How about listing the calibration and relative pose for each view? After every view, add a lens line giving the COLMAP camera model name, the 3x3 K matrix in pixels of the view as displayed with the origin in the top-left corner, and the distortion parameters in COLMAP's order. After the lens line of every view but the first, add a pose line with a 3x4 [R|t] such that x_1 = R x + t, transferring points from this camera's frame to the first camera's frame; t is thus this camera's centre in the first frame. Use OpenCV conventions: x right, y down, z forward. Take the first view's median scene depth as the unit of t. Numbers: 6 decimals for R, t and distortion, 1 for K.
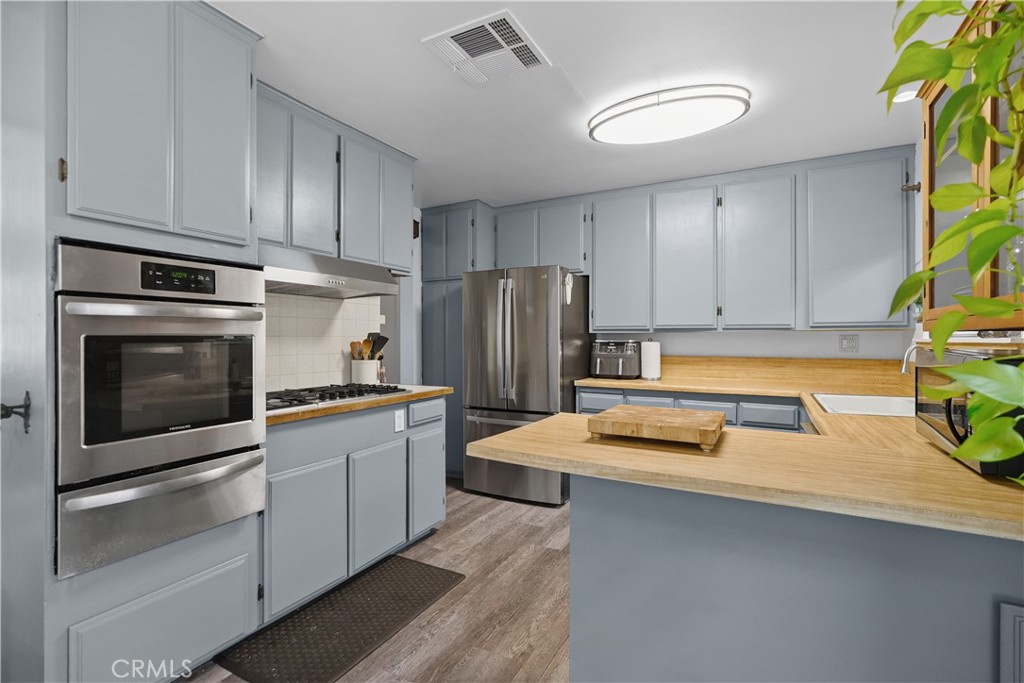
lens RADIAL K [[466.3, 0, 510.4], [0, 466.3, 337.5], [0, 0, 1]] dist [-0.002333, 0.000453]
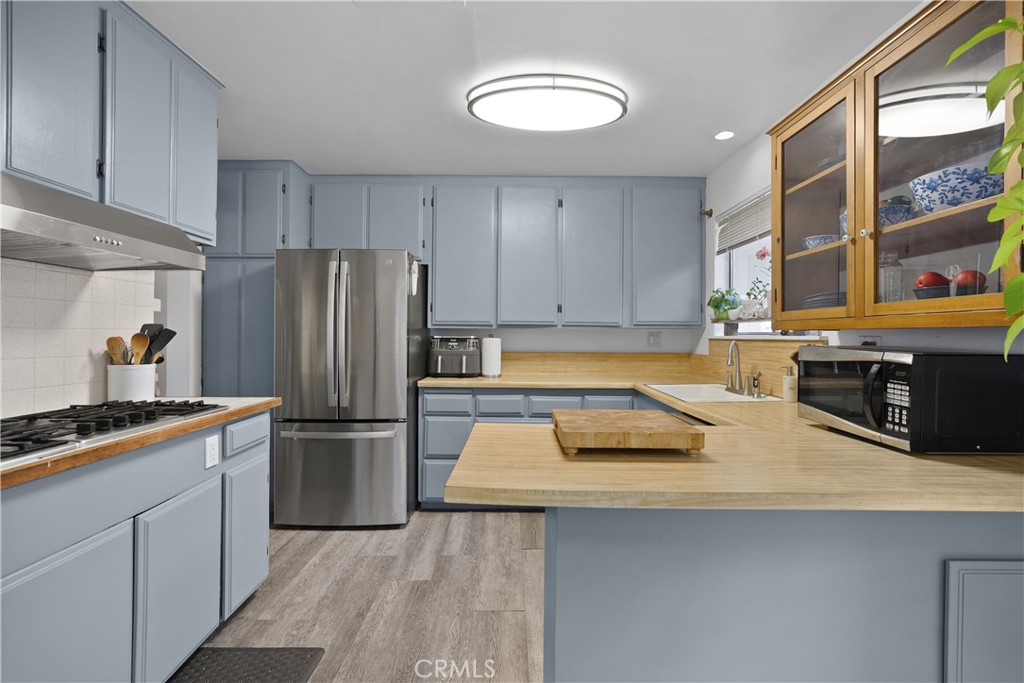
lens RADIAL K [[462.9, 0, 513.4], [0, 462.9, 332.0], [0, 0, 1]] dist [-0.000024, 0.000986]
pose [[0.879161, 0.007895, 0.476459, -0.150086], [-0.006724, 0.999969, -0.004161, 0.000832], [-0.476477, 0.000455, 0.879187, 0.157101]]
